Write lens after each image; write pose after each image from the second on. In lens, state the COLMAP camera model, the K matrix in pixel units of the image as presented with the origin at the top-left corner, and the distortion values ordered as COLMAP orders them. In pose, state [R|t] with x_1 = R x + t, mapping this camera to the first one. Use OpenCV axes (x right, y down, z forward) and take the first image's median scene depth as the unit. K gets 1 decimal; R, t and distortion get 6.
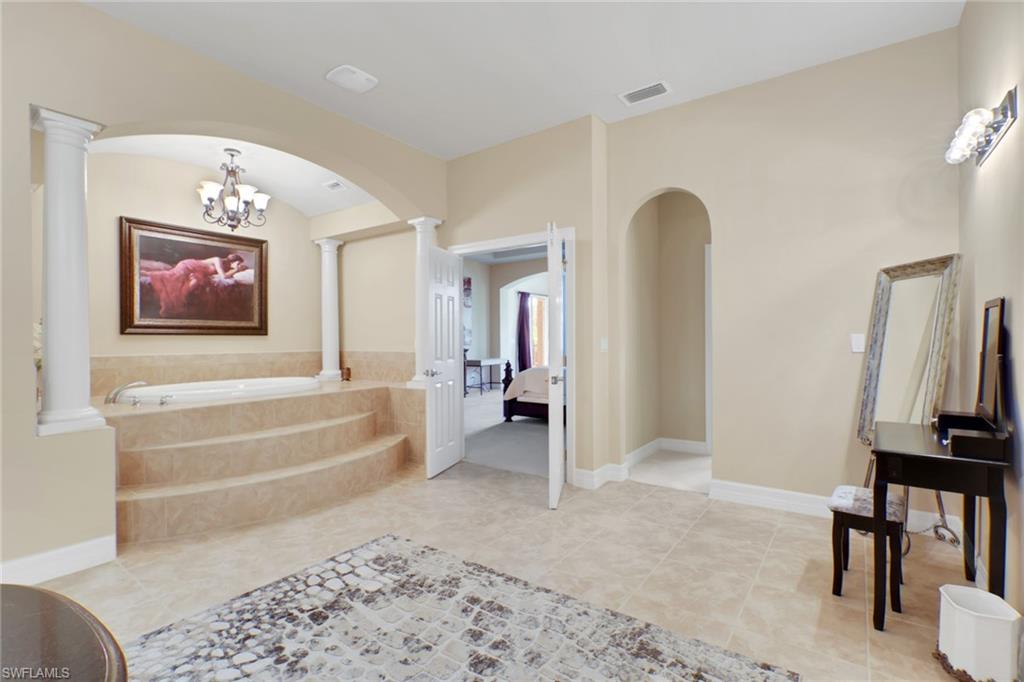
lens RADIAL K [[472.0, 0, 512.4], [0, 472.0, 341.0], [0, 0, 1]] dist [-0.001197, 0.000315]
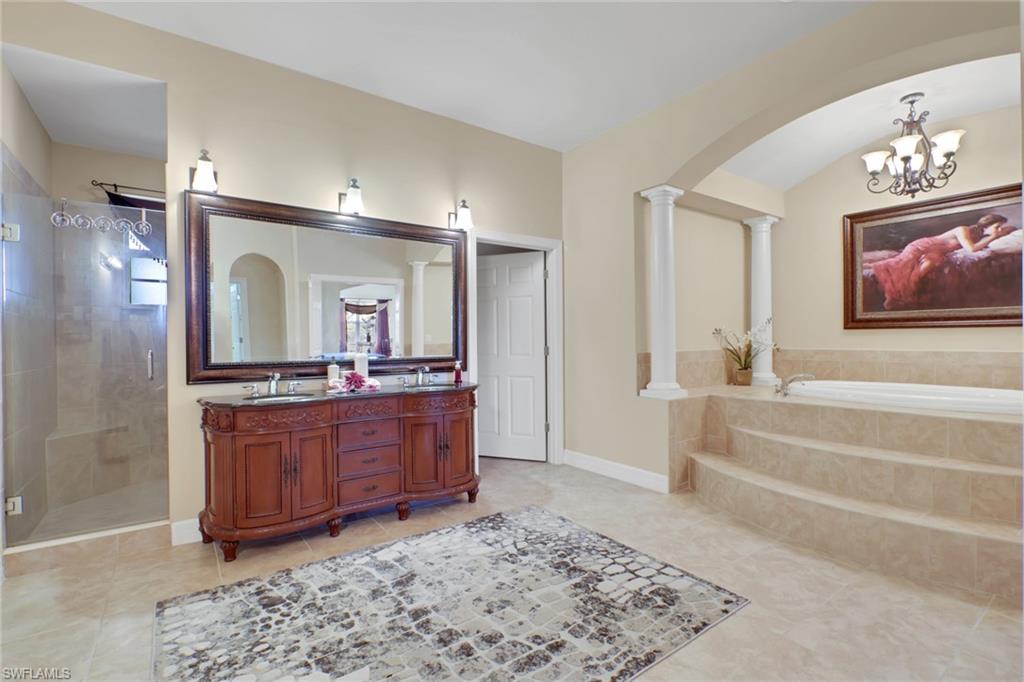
lens RADIAL K [[472.0, 0, 512.0], [0, 472.0, 340.9], [0, 0, 1]] dist [-0.001197, 0.000315]
pose [[-0.300879, 0.011247, -0.953596, 0.388887], [0.006395, 0.999932, 0.009776, -0.003038], [0.953641, -0.003157, -0.300930, 0.620727]]
